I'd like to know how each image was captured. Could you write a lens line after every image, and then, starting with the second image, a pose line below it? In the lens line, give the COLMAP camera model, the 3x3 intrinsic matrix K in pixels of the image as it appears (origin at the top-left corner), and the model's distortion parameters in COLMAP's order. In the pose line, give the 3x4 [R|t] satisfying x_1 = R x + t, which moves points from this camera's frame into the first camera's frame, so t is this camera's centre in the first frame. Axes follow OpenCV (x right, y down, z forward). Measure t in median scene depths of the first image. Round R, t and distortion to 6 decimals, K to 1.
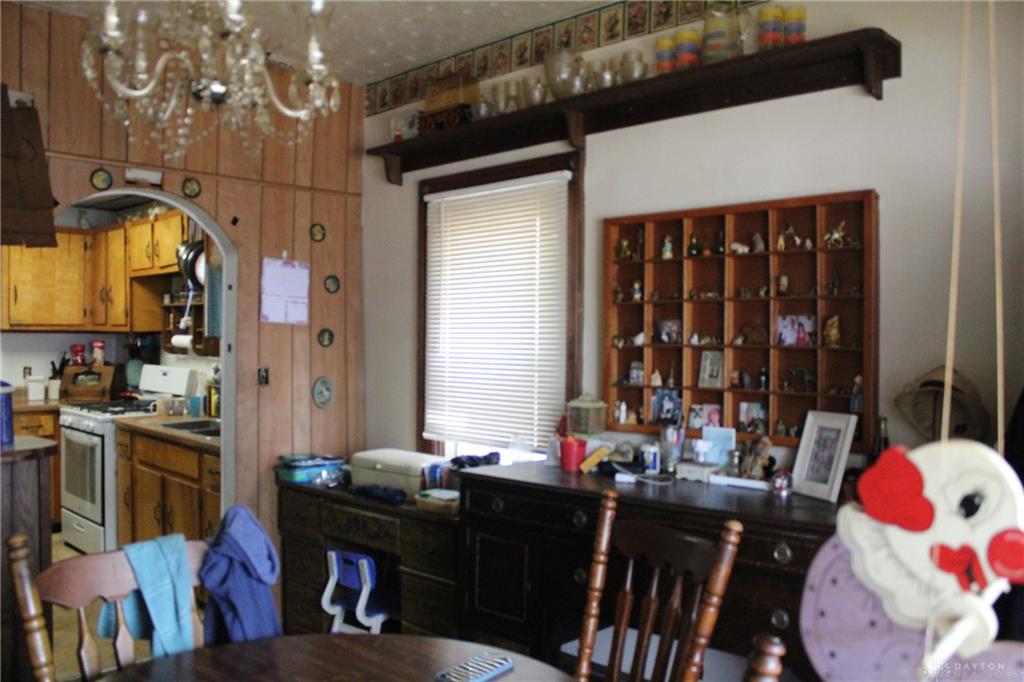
lens RADIAL K [[853.6, 0, 514.2], [0, 853.6, 340.6], [0, 0, 1]] dist [-0.147611, 0.106677]
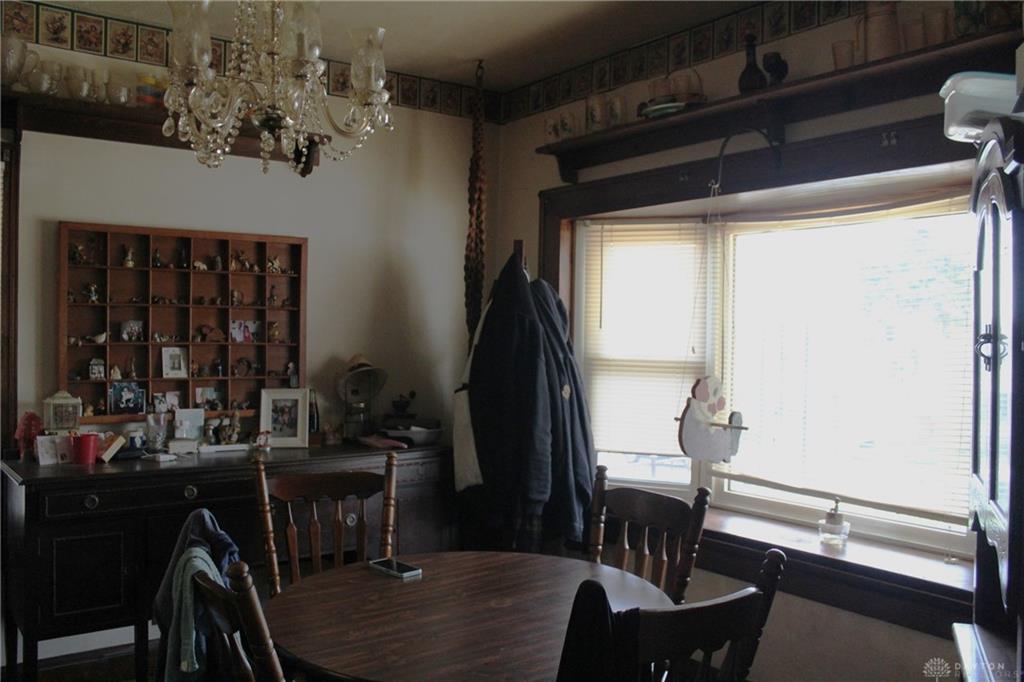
lens RADIAL K [[853.6, 0, 517.9], [0, 853.6, 344.2], [0, 0, 1]] dist [-0.147611, 0.106677]
pose [[0.171006, -0.021164, 0.985043, -0.869234], [-0.011378, 0.999660, 0.023453, -0.026465], [-0.985204, -0.015218, 0.170707, 0.308392]]
